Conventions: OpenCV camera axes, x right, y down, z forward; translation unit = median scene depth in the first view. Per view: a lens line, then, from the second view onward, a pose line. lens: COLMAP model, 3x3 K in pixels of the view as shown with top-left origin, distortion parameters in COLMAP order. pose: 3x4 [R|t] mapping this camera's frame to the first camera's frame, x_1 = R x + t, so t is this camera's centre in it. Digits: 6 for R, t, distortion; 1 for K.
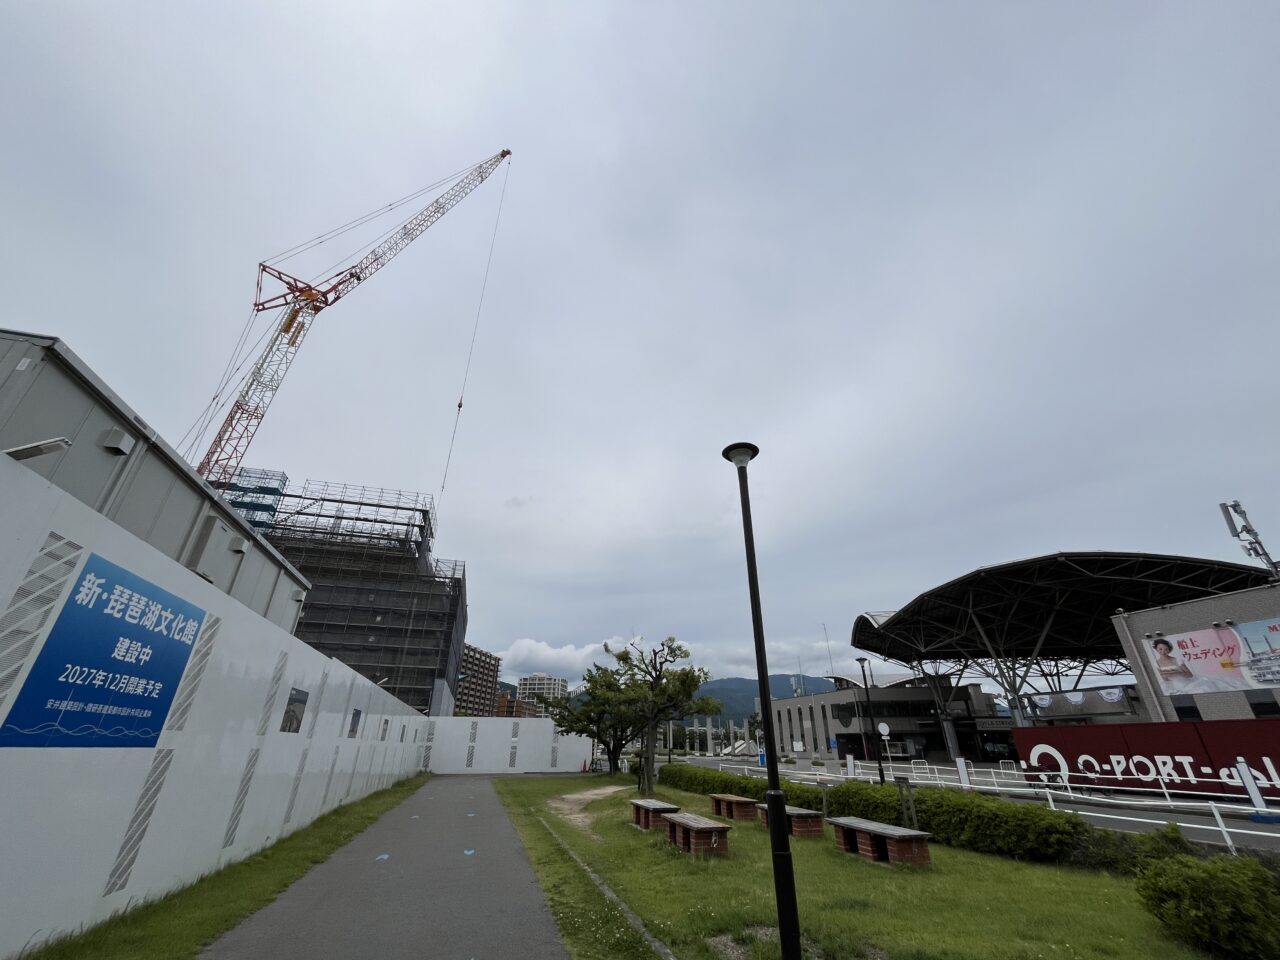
lens RADIAL K [[510.5, 0, 640.0], [0, 510.5, 480.0], [0, 0, 1]] dist [-0.001306, -0.000265]
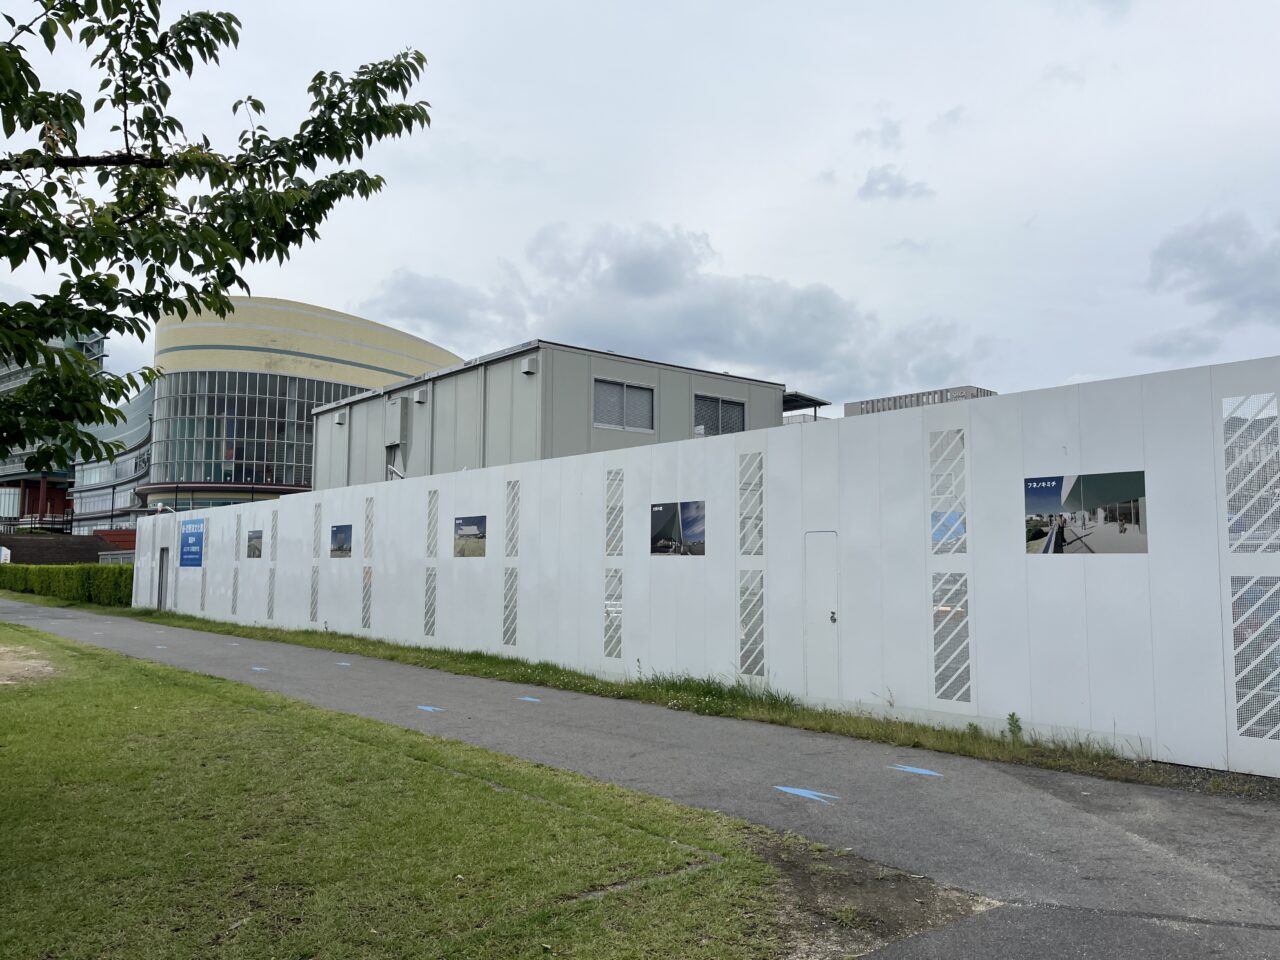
lens RADIAL K [[975.9, 0, 640.0], [0, 975.9, 480.0], [0, 0, 1]] dist [-0.000696, -0.000186]
pose [[-0.895746, -0.004007, -0.444547, -0.722737], [0.230327, 0.851106, -0.471771, 3.239415], [0.380248, -0.524978, -0.761452, 6.317068]]
